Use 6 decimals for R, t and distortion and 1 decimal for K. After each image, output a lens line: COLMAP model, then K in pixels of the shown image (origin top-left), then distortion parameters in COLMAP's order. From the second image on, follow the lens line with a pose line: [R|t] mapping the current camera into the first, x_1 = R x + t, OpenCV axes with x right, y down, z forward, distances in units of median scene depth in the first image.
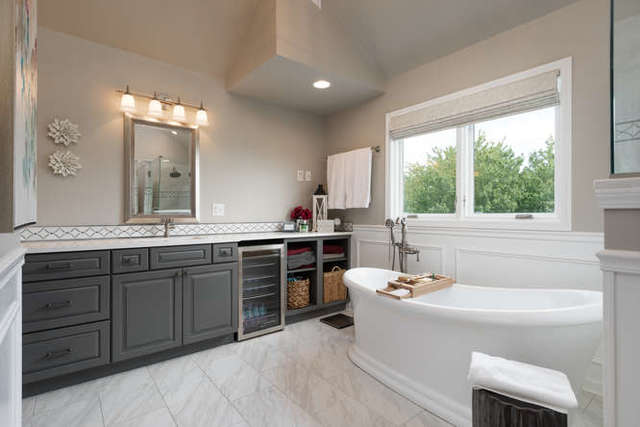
lens RADIAL K [[297.4, 0, 295.7], [0, 297.4, 216.3], [0, 0, 1]] dist [0.013436, 0.000044]
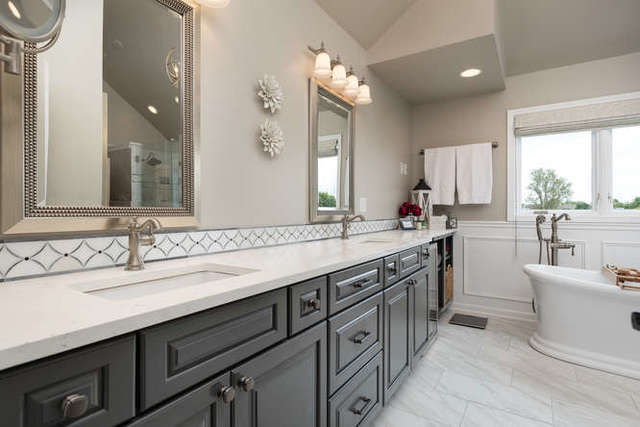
lens RADIAL K [[312.9, 0, 320.0], [0, 312.9, 213.5], [0, 0, 1]] dist [0.000556, -0.000088]
pose [[0.952773, -0.000917, 0.303682, -0.626469], [-0.000393, 0.999991, 0.004251, -0.000638], [-0.303683, -0.004170, 0.952764, 0.184384]]
